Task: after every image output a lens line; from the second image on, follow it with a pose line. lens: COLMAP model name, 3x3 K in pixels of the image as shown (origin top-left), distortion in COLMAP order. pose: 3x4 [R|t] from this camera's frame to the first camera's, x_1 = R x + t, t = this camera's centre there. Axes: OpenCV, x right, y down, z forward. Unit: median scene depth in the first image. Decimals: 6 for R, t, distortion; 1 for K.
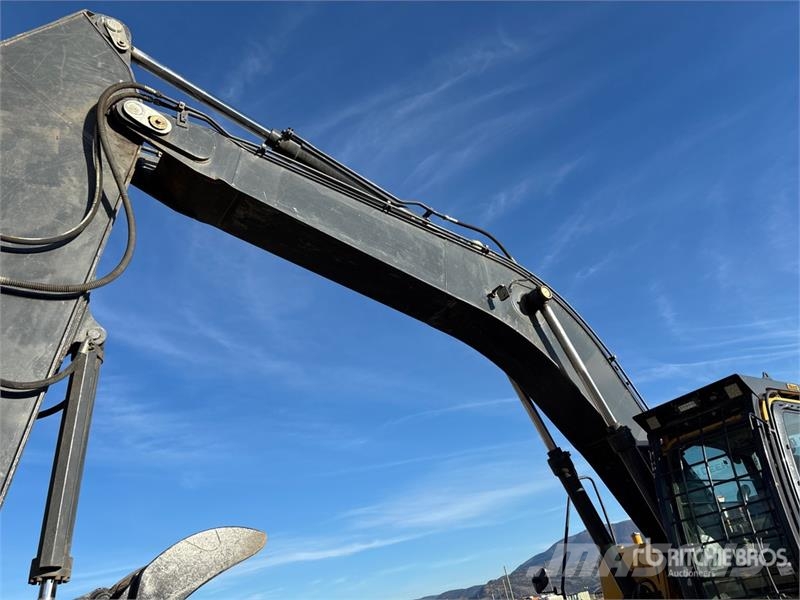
lens RADIAL K [[603.5, 0, 407.5], [0, 603.5, 299.6], [0, 0, 1]] dist [0.049673, -0.052487]
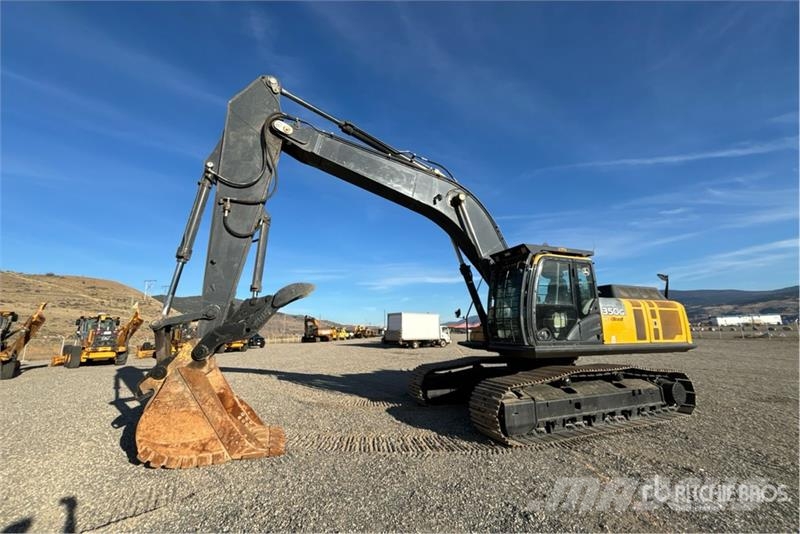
lens RADIAL K [[322.7, 0, 401.2], [0, 322.7, 266.9], [0, 0, 1]] dist [0.000030, 0.000640]
pose [[0.963020, 0.108701, -0.246531, 0.380568], [-0.023434, 0.945328, 0.325277, -0.169051], [0.268410, -0.307471, 0.912917, -0.242839]]
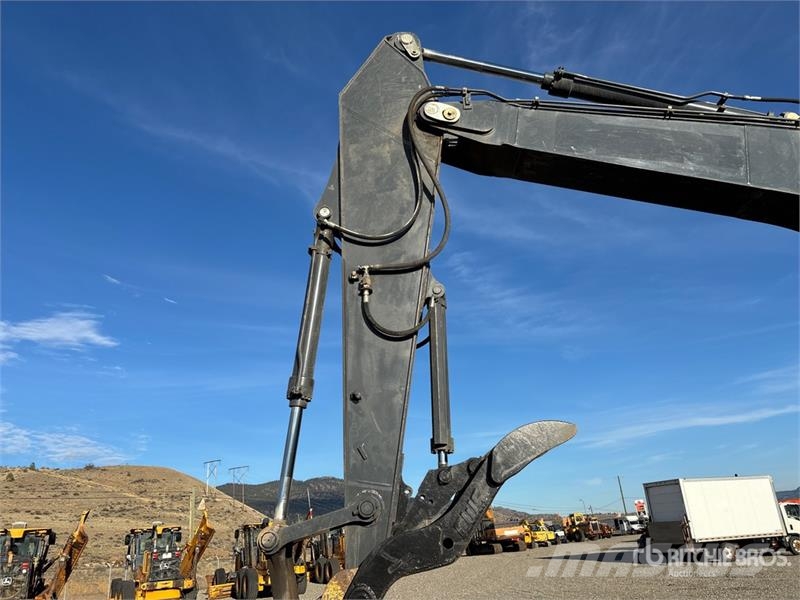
lens RADIAL K [[603.5, 0, 392.8], [0, 603.5, 296.1], [0, 0, 1]] dist [0.049673, -0.052487]
pose [[0.813978, -0.107629, -0.570838, 0.148647], [0.218348, 0.967312, 0.128967, -0.095982], [0.538298, -0.229618, 0.810871, -0.150384]]
